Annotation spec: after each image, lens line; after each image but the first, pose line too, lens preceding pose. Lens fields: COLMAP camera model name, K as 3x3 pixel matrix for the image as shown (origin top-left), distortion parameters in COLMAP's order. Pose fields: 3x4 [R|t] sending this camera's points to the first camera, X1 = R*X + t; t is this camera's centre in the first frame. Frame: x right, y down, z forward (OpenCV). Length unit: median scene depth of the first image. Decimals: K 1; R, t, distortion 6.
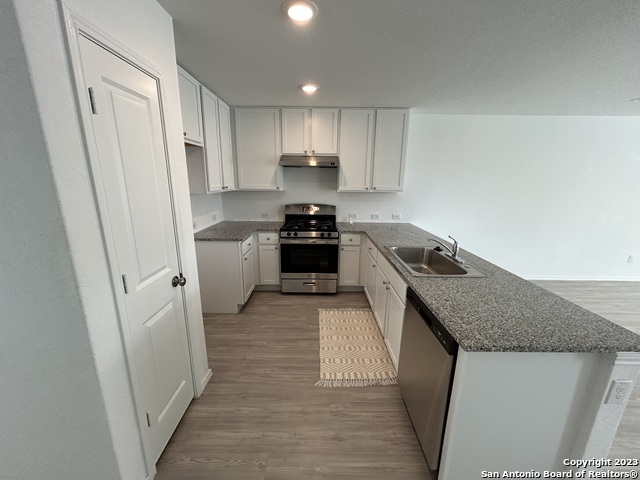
lens RADIAL K [[255.5, 0, 319.6], [0, 255.5, 238.3], [0, 0, 1]] dist [0.001196, -0.000887]
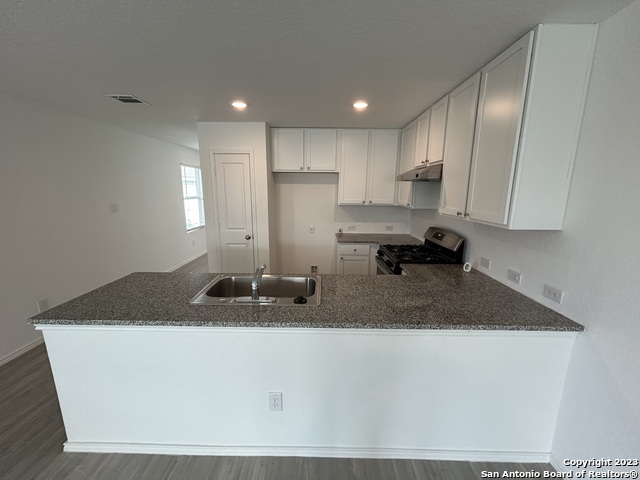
lens RADIAL K [[255.5, 0, 319.9], [0, 255.5, 239.4], [0, 0, 1]] dist [0.001196, -0.000887]
pose [[-0.010747, 0.177428, -0.984075, 0.893213], [-0.236022, 0.955875, 0.174921, -0.195275], [0.971688, 0.234144, 0.031604, 0.814123]]
